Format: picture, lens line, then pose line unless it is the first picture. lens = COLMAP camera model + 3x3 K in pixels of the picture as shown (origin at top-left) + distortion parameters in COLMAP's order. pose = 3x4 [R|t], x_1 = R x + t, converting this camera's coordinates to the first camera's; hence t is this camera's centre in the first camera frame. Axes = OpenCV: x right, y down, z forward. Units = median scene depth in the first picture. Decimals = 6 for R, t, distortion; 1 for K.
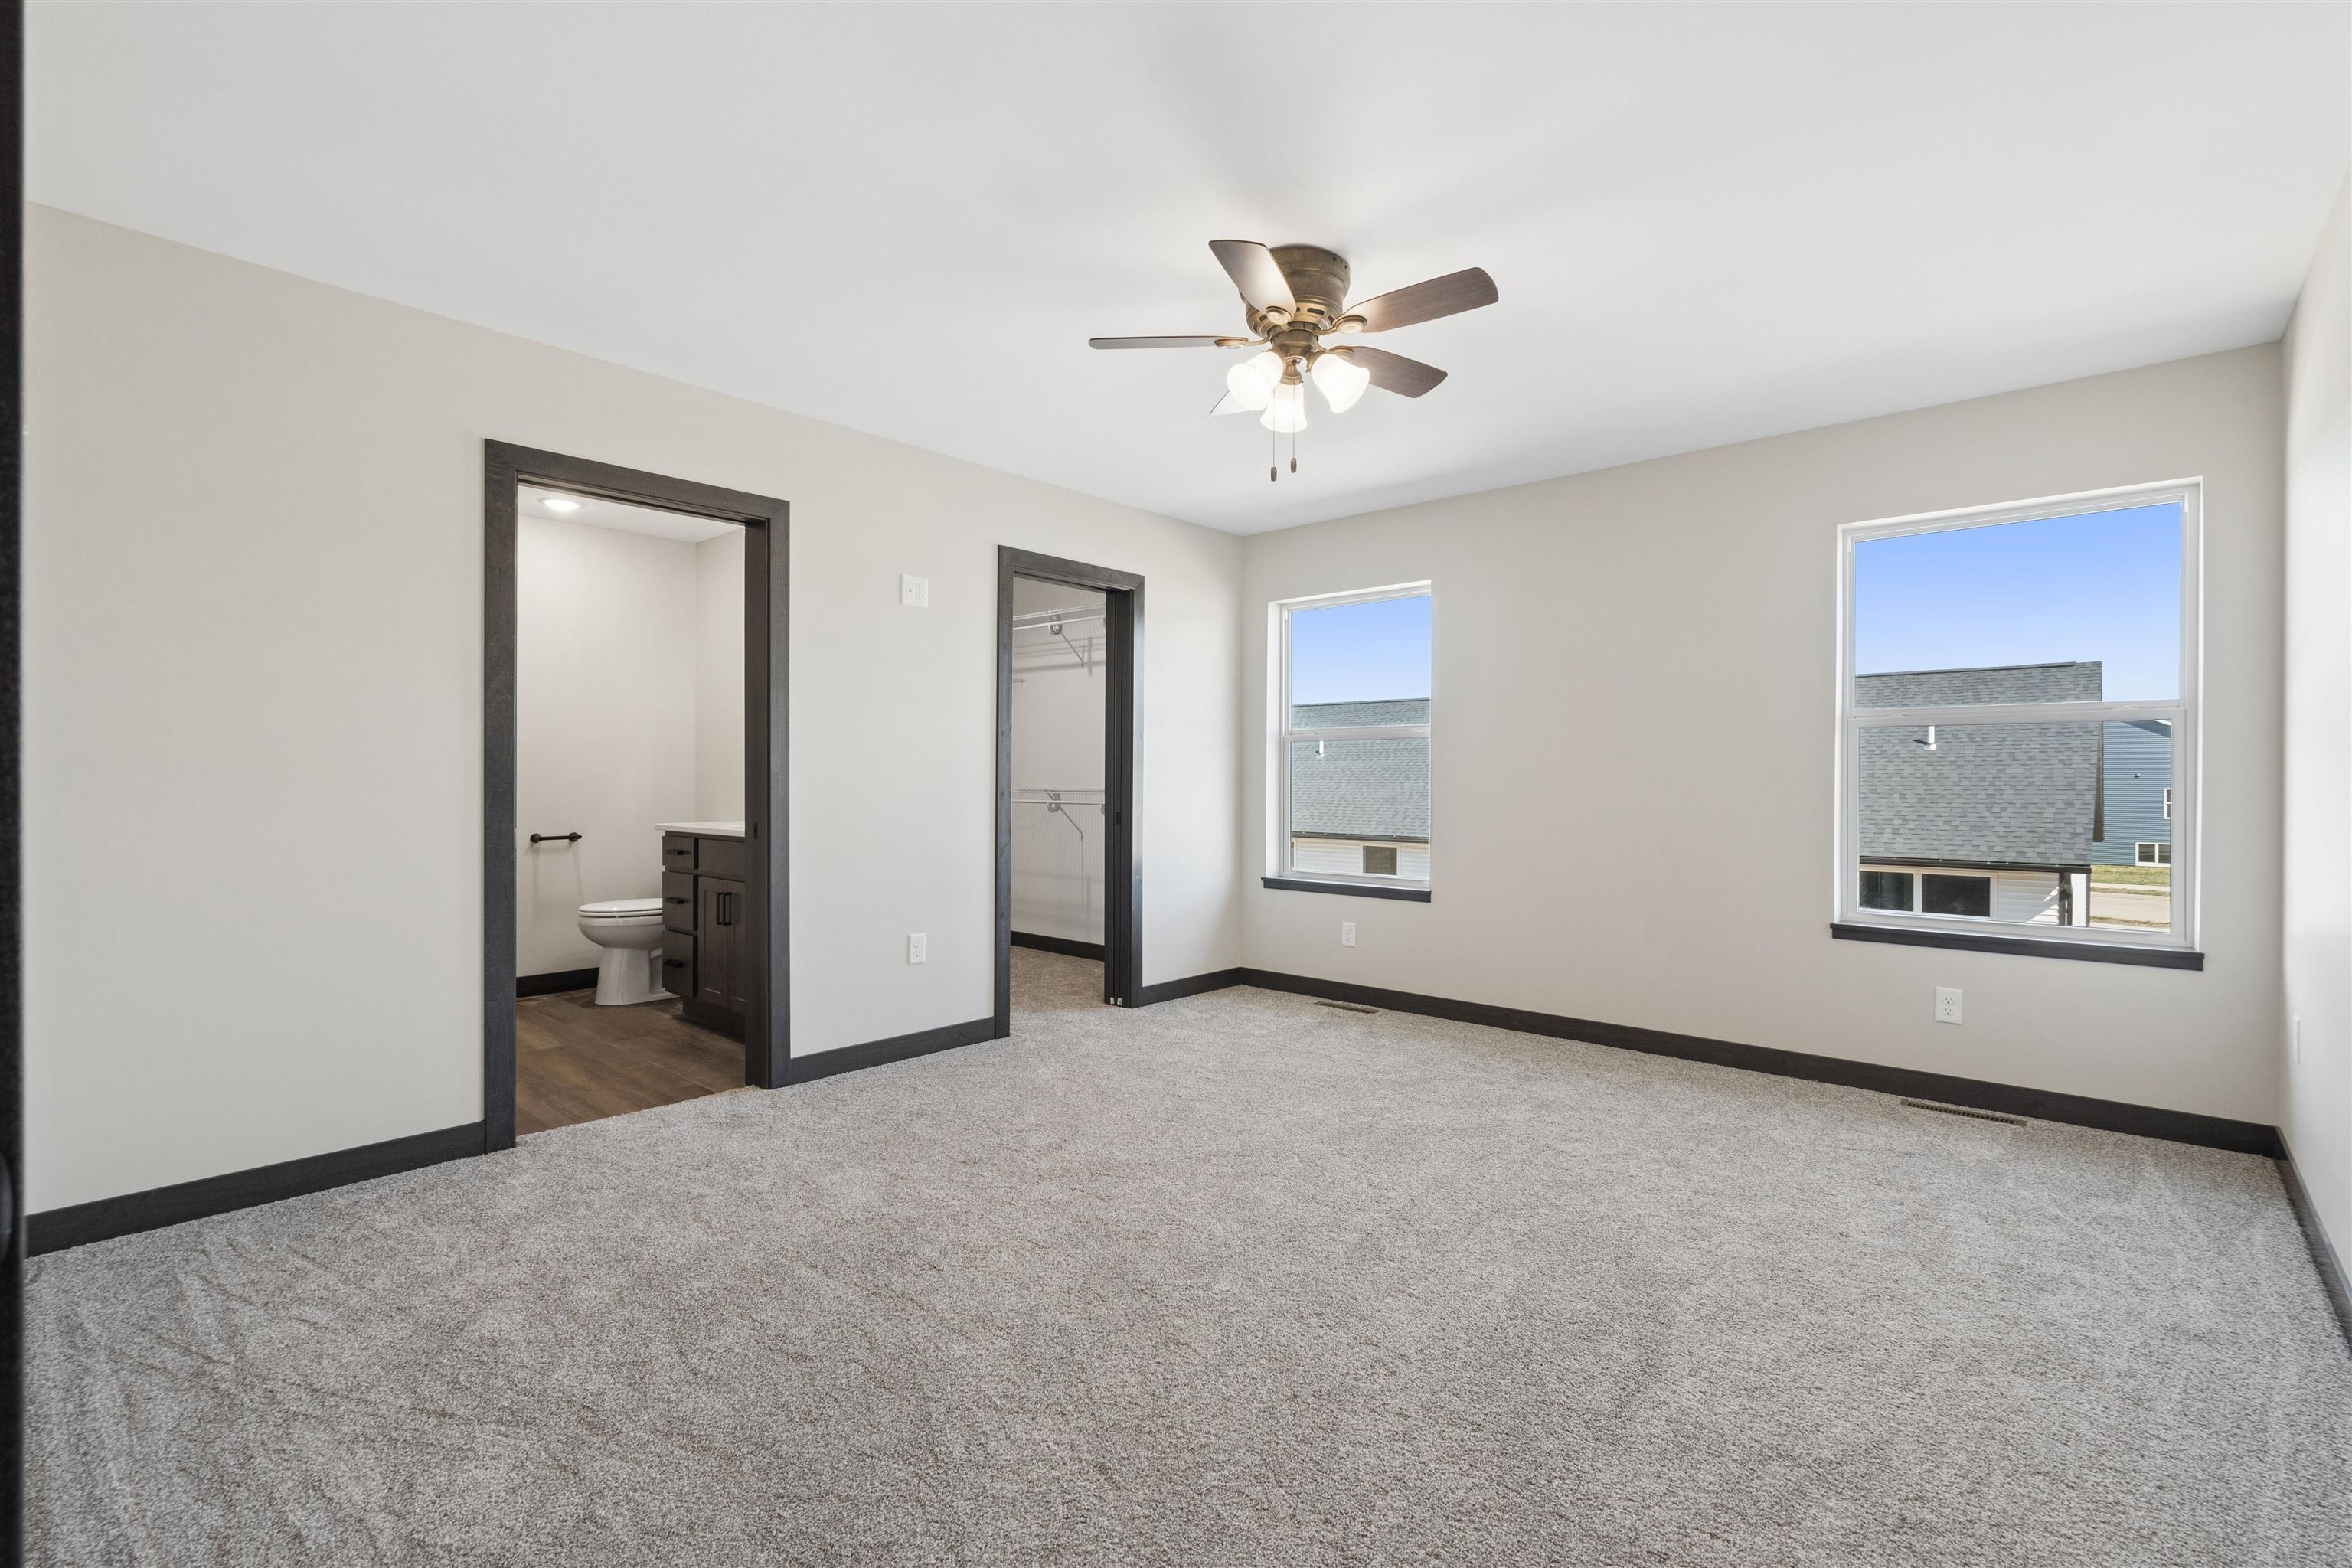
lens RADIAL K [[1066.5, 0, 1183.8], [0, 1066.5, 789.2], [0, 0, 1]] dist [0.000281, 0.000407]
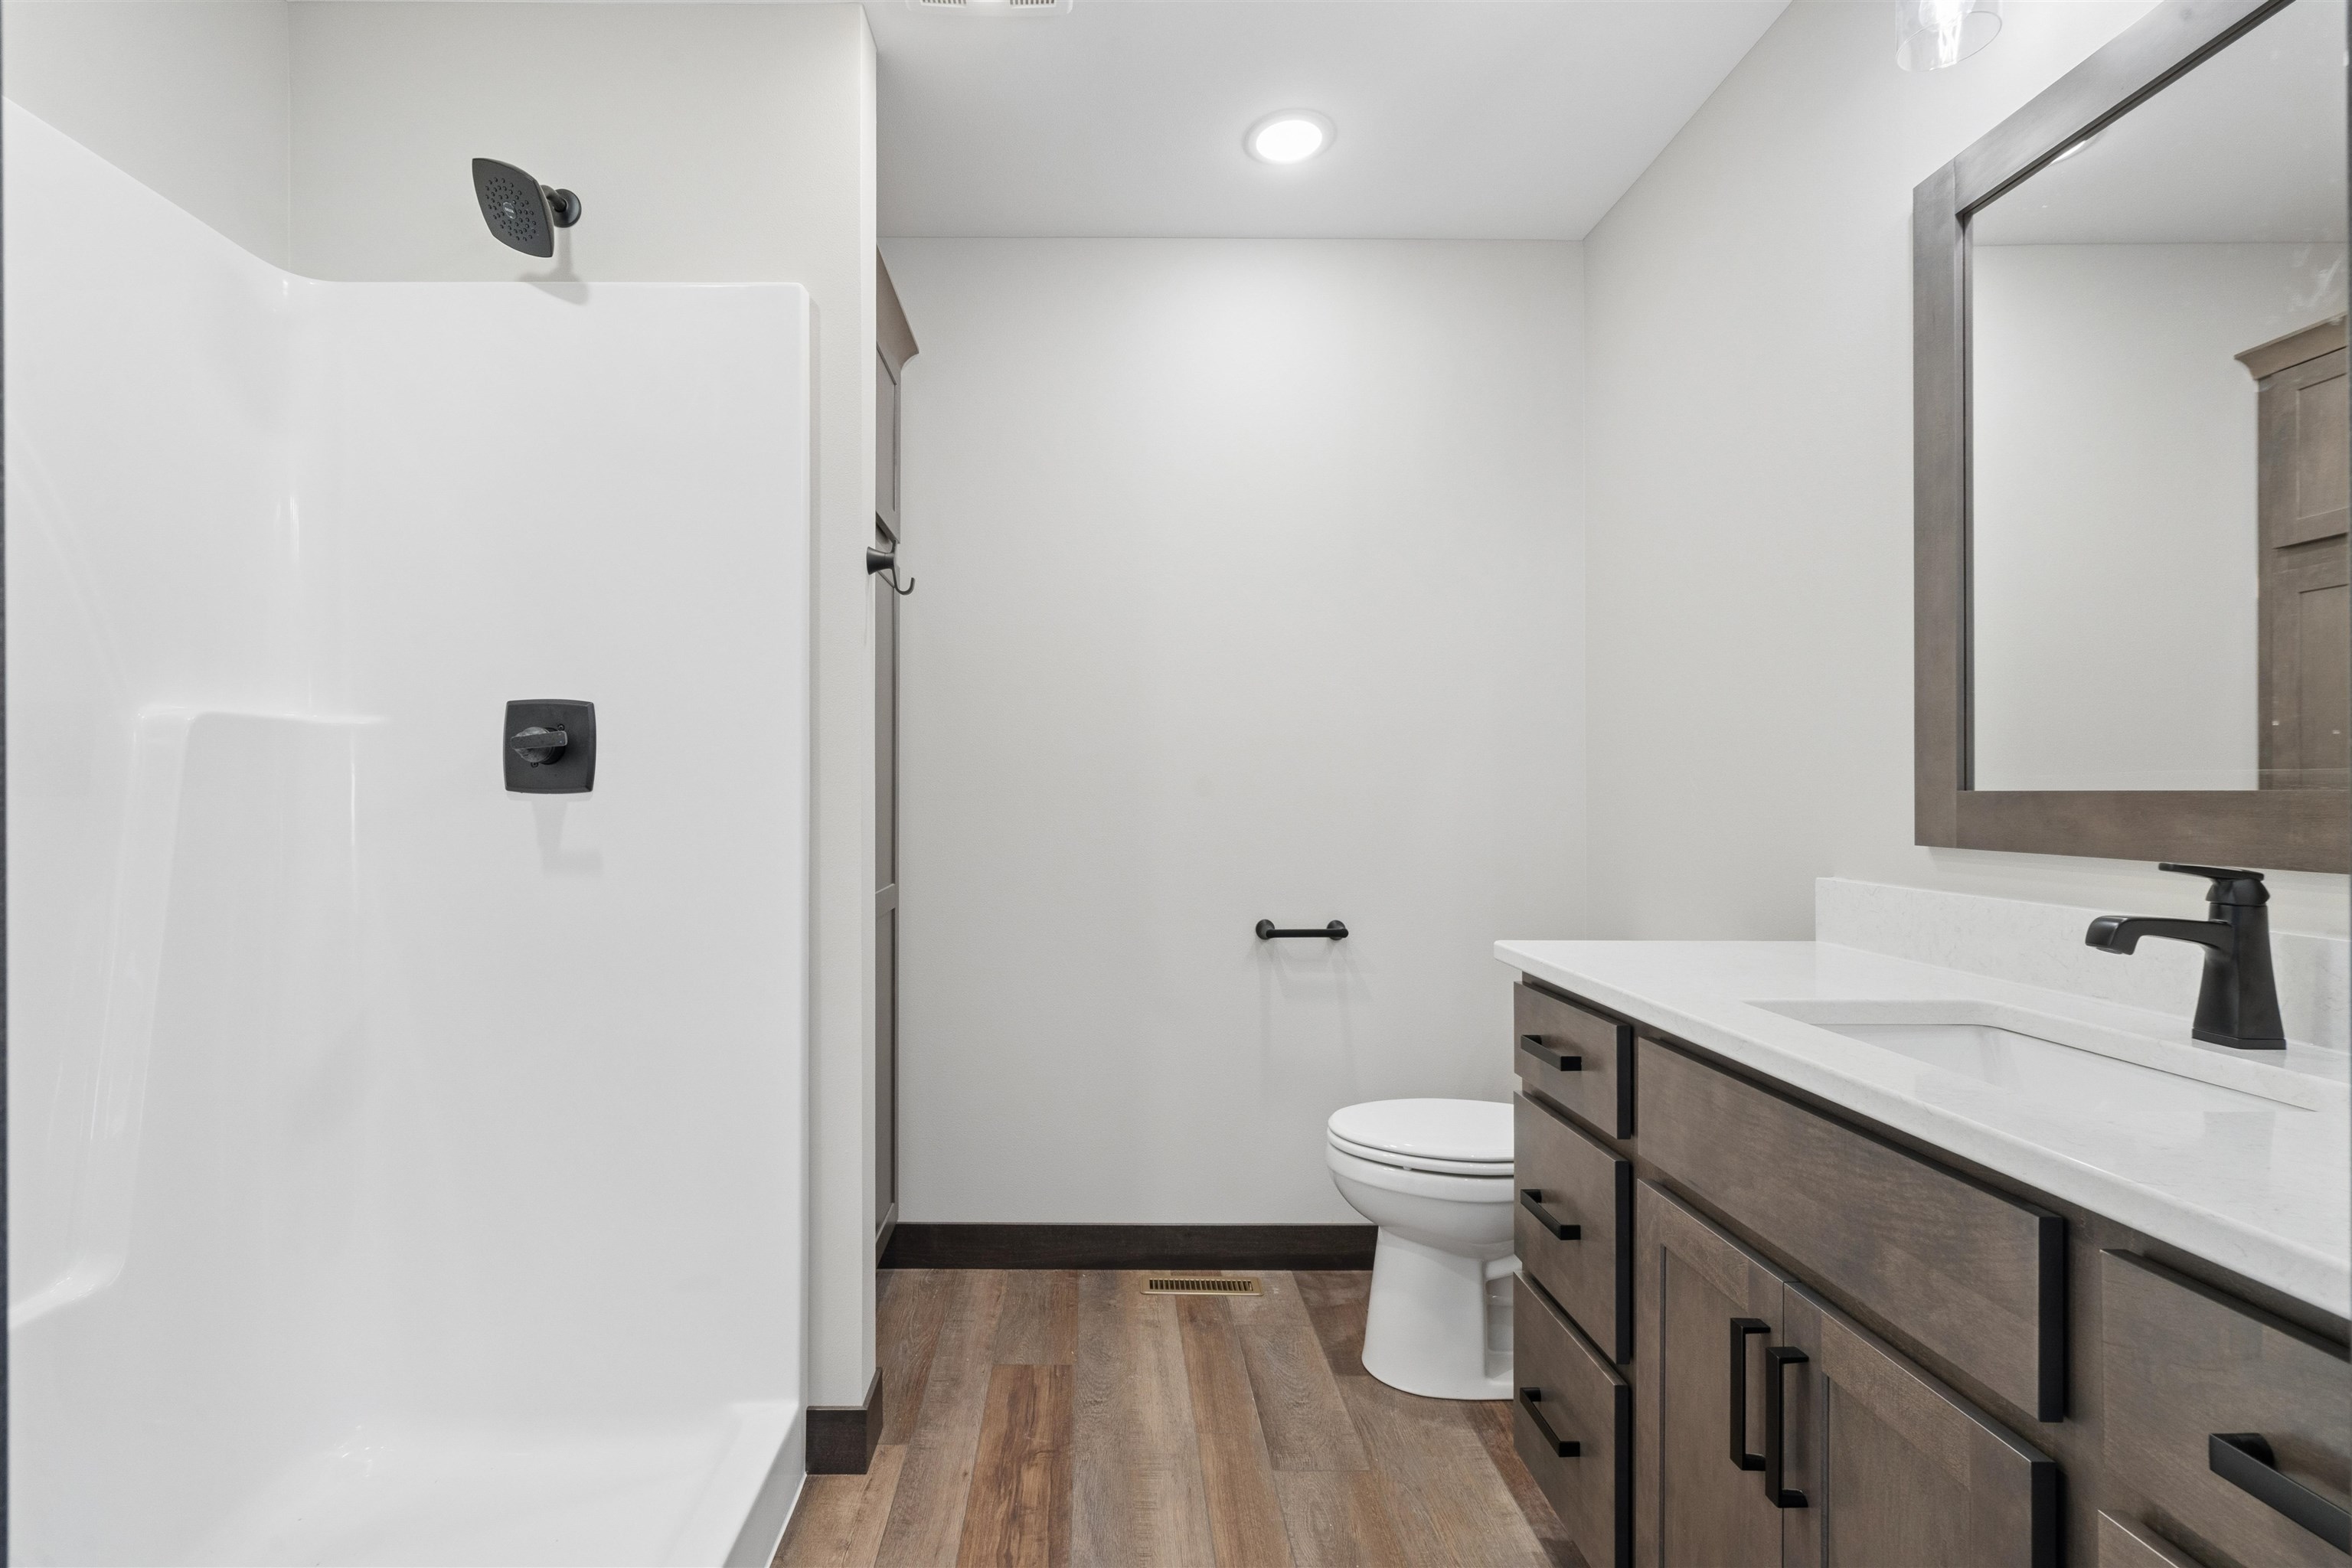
lens RADIAL K [[1066.5, 0, 1183.8], [0, 1066.5, 789.2], [0, 0, 1]] dist [0.000281, 0.000407]
pose [[0.723320, -0.003860, -0.690502, -0.320900], [-0.004438, 0.999938, -0.010239, -0.012323], [0.690499, 0.010471, 0.723258, 0.661529]]
